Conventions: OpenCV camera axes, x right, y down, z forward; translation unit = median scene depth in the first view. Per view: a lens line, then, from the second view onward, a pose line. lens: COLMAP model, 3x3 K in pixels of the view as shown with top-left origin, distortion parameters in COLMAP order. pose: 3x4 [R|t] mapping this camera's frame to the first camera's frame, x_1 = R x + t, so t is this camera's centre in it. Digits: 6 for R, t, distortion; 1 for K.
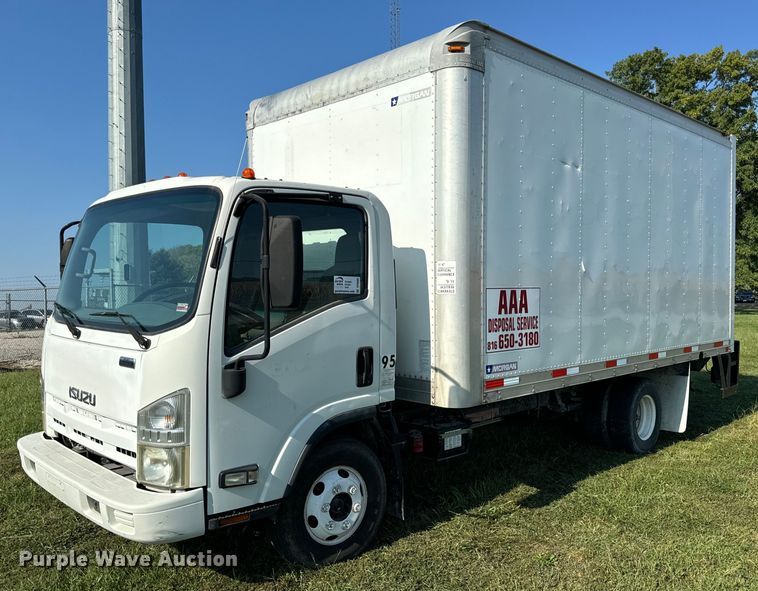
lens RADIAL K [[640.4, 0, 430.2], [0, 640.4, 306.0], [0, 0, 1]] dist [-0.015748, -0.004975]
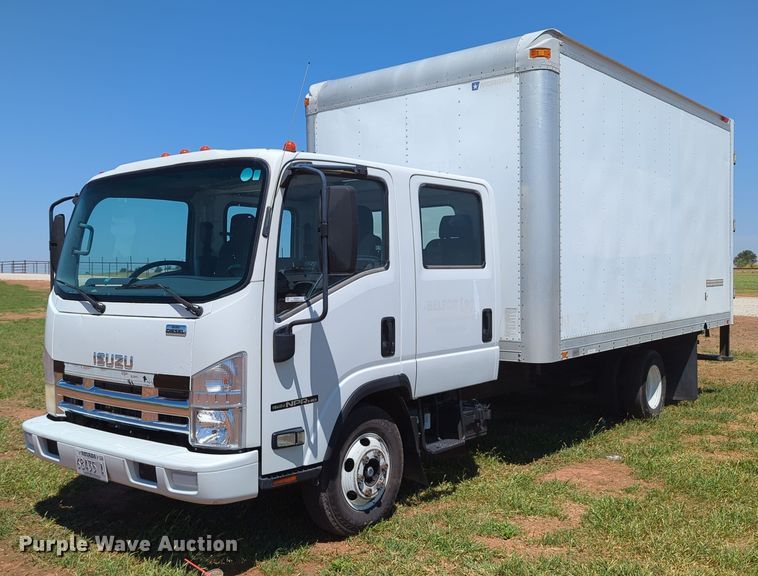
lens RADIAL K [[785.7, 0, 380.7], [0, 785.7, 295.0], [0, 0, 1]] dist [-0.034588, 0.000000]
pose [[0.997547, -0.013219, 0.068734, -0.228021], [0.014353, 0.999768, -0.016041, 0.055673], [-0.068506, 0.016988, 0.997506, -0.278495]]
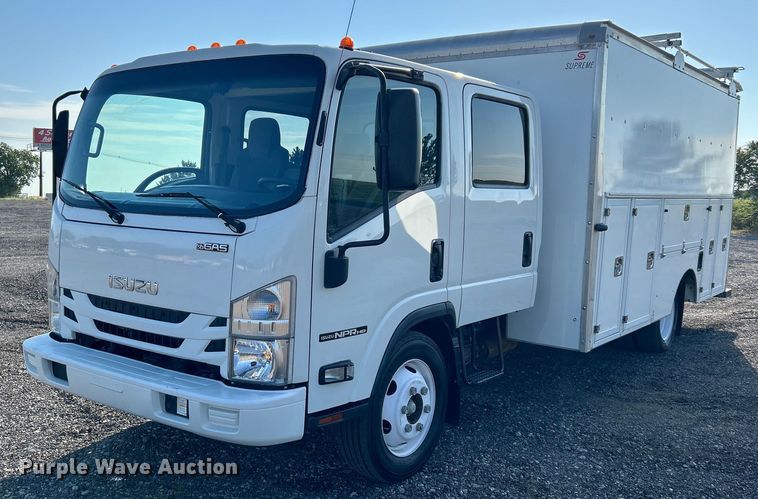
lens RADIAL K [[762.9, 0, 378.7], [0, 762.9, 246.3], [0, 0, 1]] dist [-0.020666, 0.000000]
pose [[0.992559, 0.015800, 0.120732, -0.366331], [-0.020238, 0.999160, 0.035623, 0.042163], [-0.120068, -0.037801, 0.992046, -0.095915]]
